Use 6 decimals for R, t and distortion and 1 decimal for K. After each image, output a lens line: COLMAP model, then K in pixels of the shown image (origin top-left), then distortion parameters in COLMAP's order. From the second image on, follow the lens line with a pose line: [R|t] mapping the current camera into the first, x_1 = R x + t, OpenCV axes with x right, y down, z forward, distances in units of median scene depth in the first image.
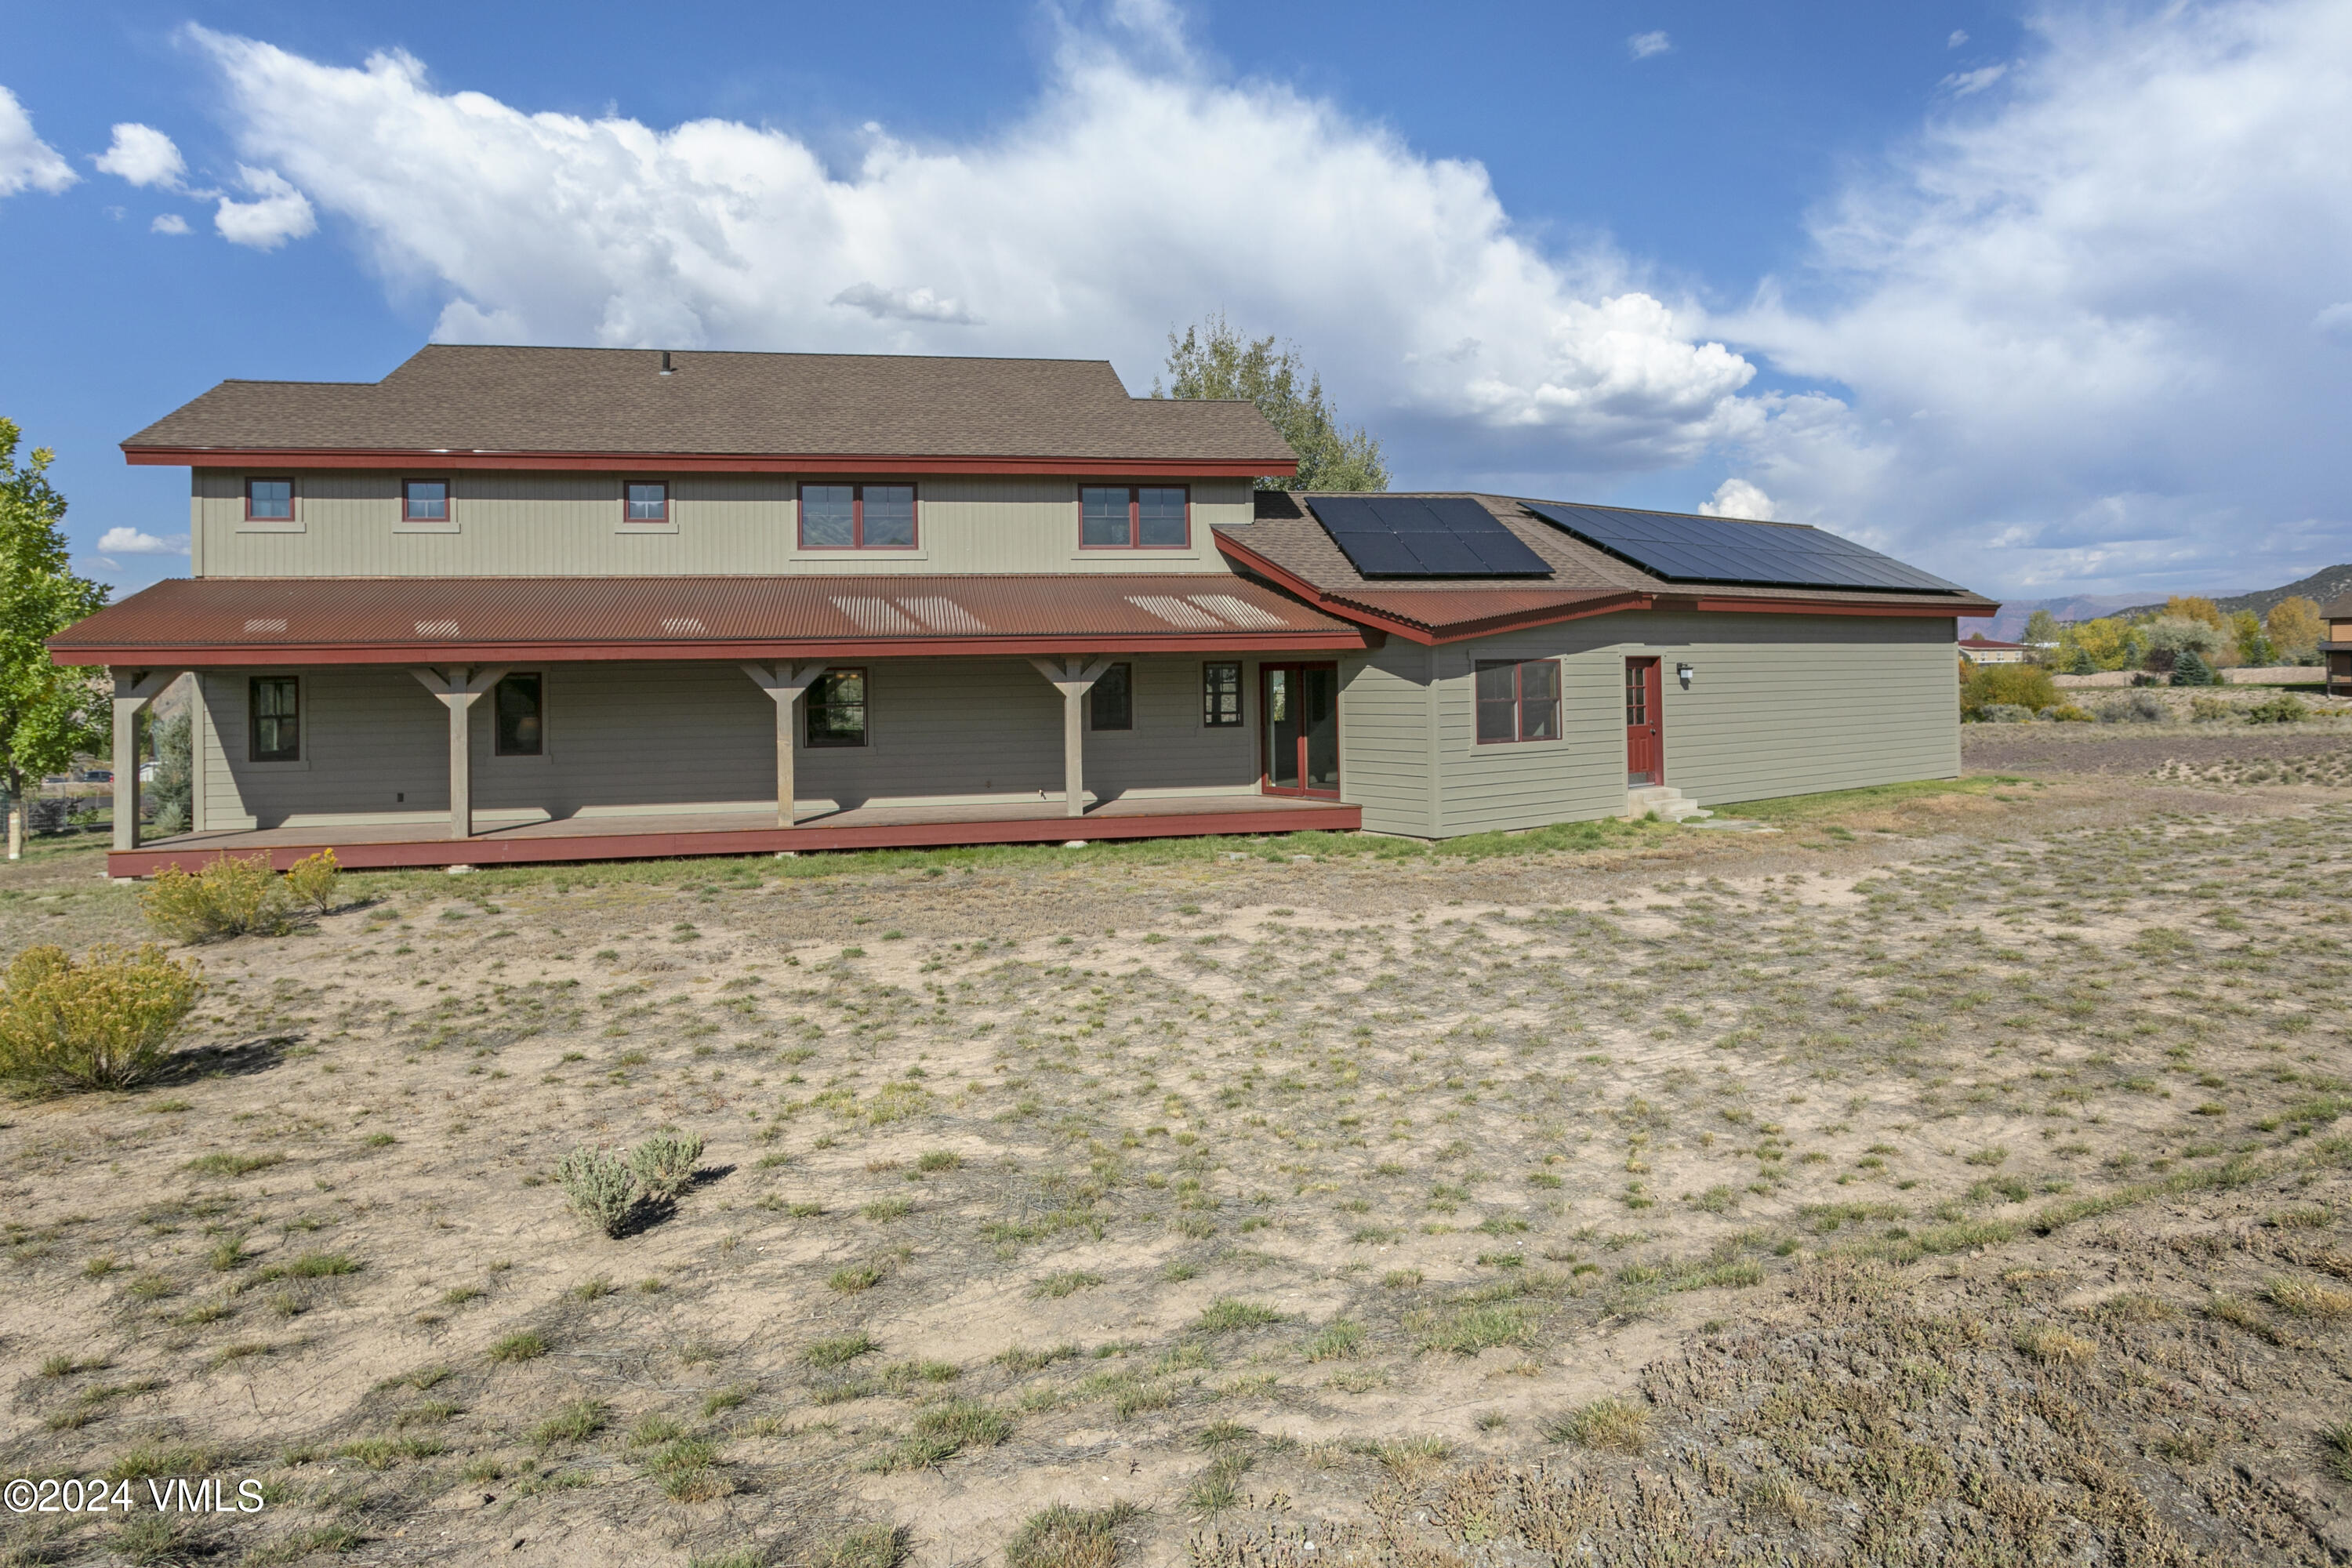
lens RADIAL K [[1444.5, 0, 1176.3], [0, 1444.5, 702.9], [0, 0, 1]] dist [-0.001701, -0.000320]
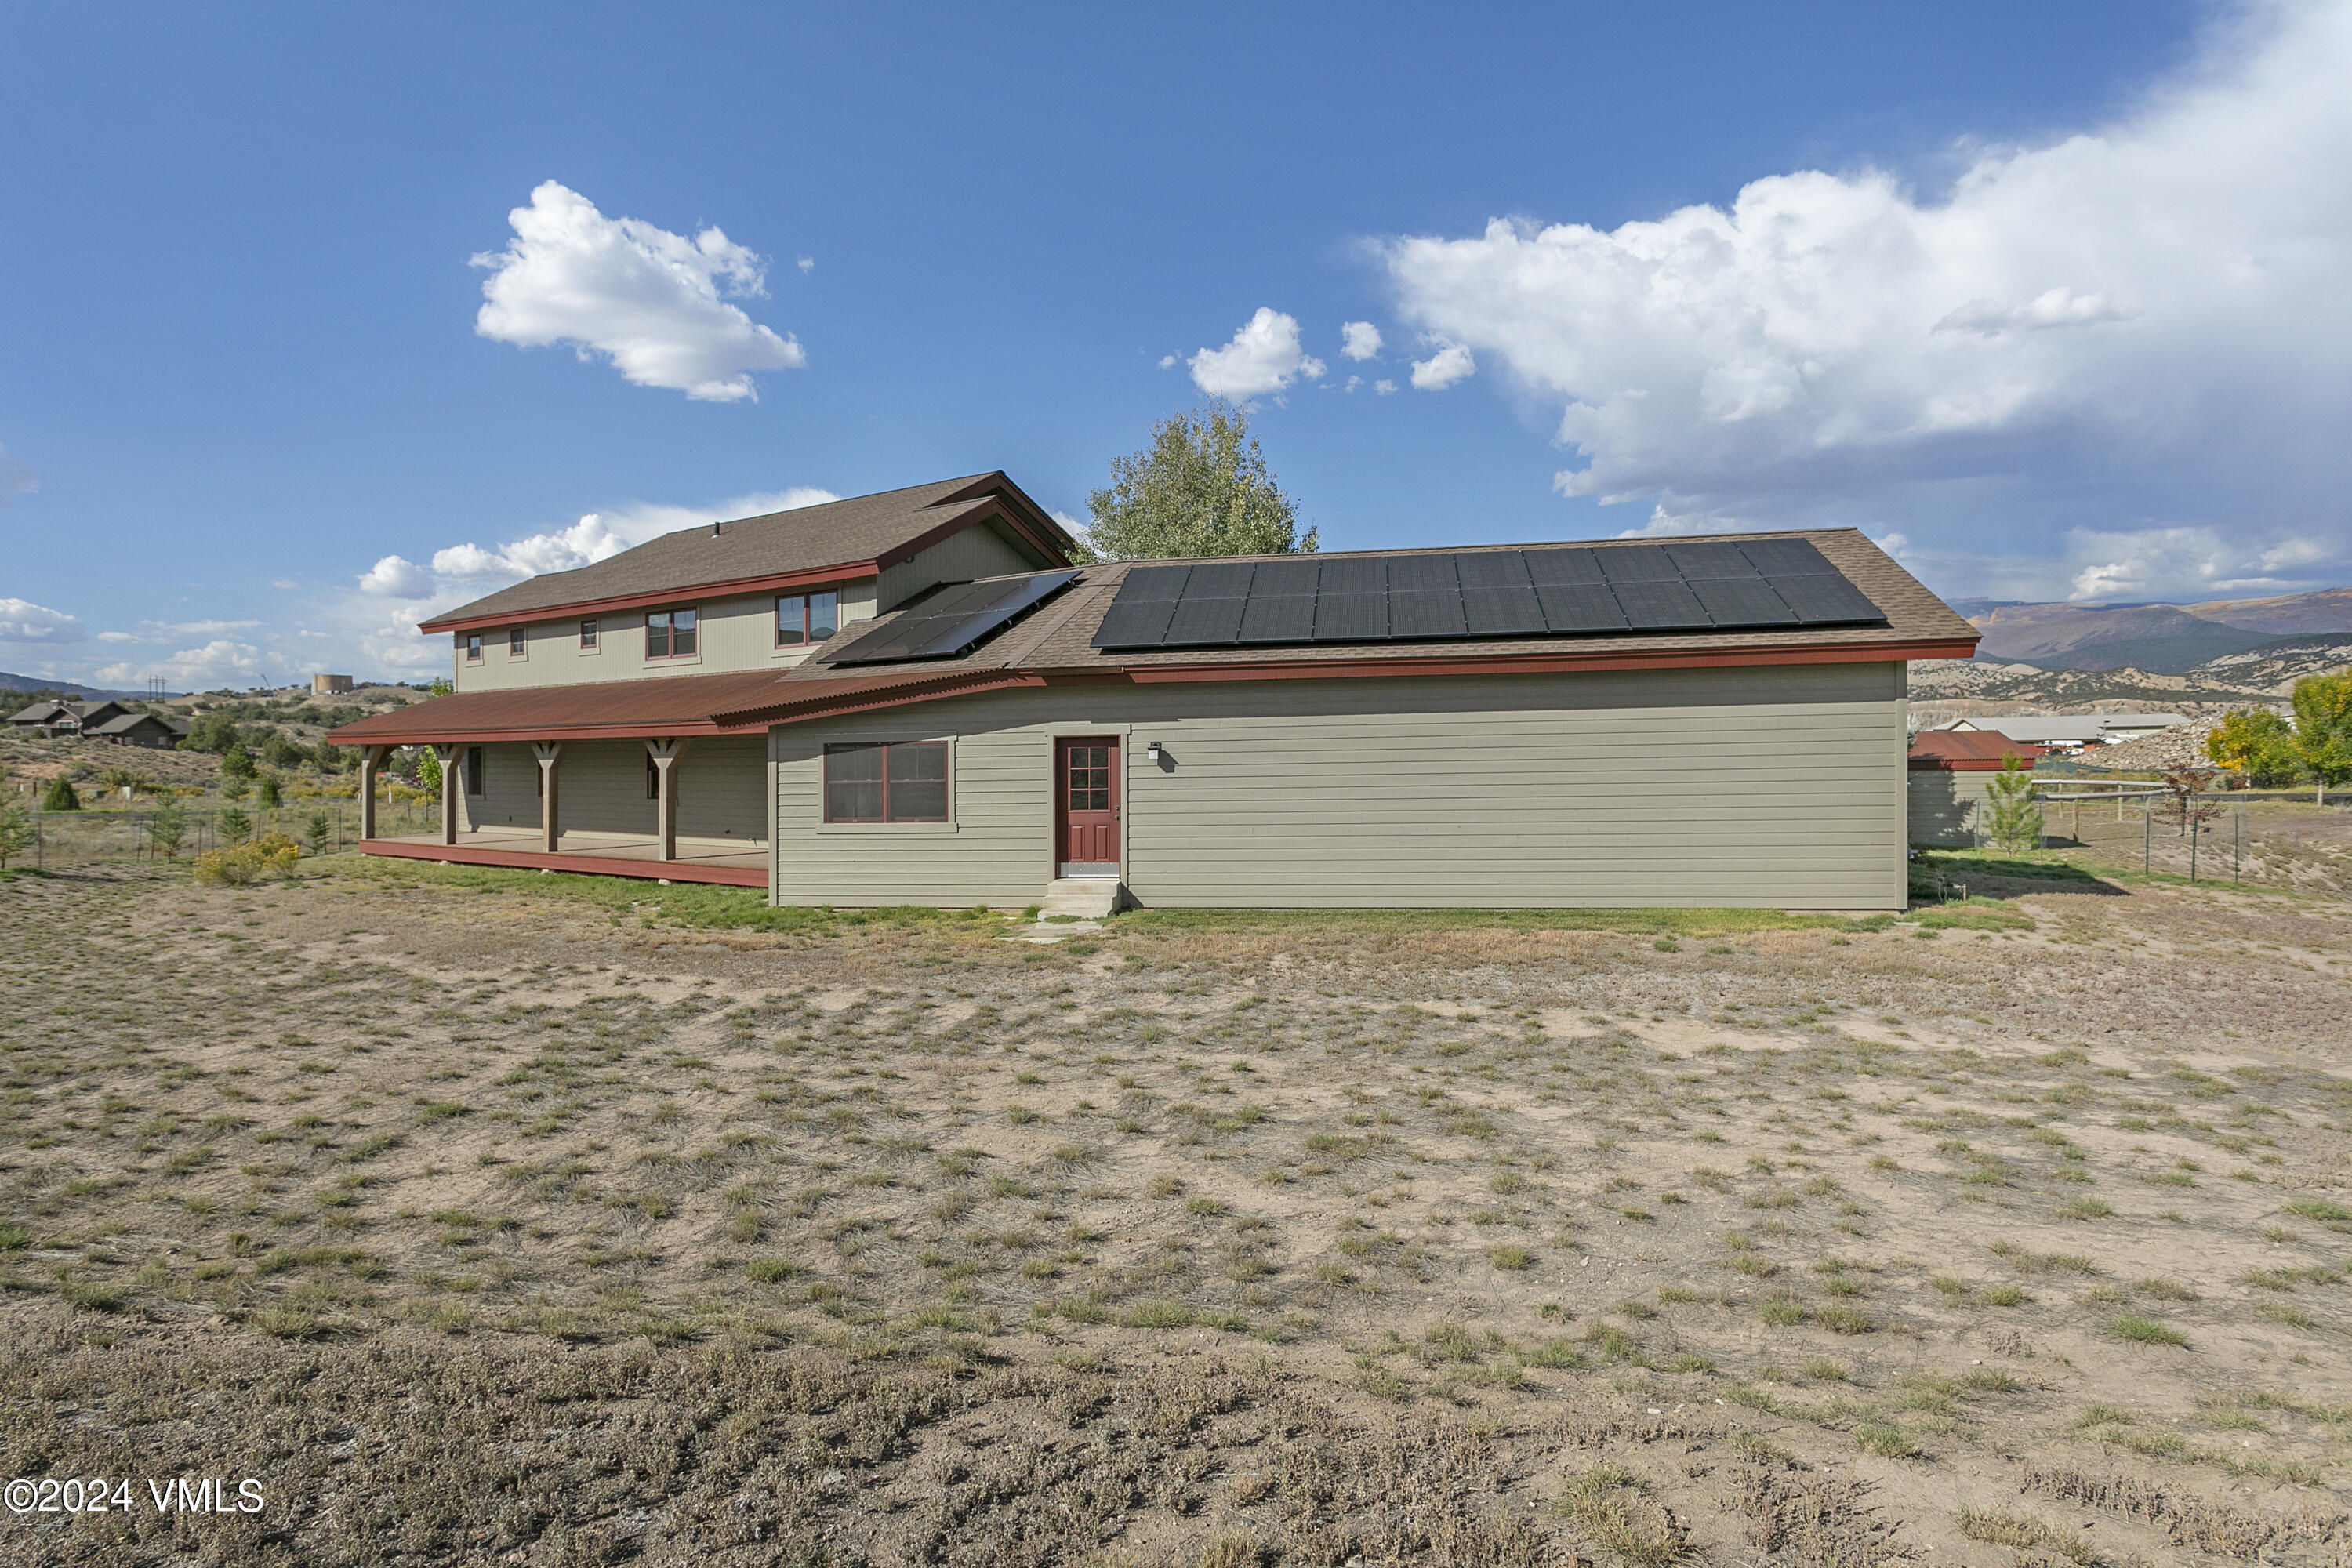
lens RADIAL K [[1247.6, 0, 1176.0], [0, 1247.6, 784.0], [0, 0, 1]] dist [0.002724, 0.000797]
pose [[0.683286, 0.033256, -0.729393, 0.898342], [-0.002669, 0.999069, 0.043051, -0.034312], [0.730146, -0.027469, 0.682739, 0.482029]]
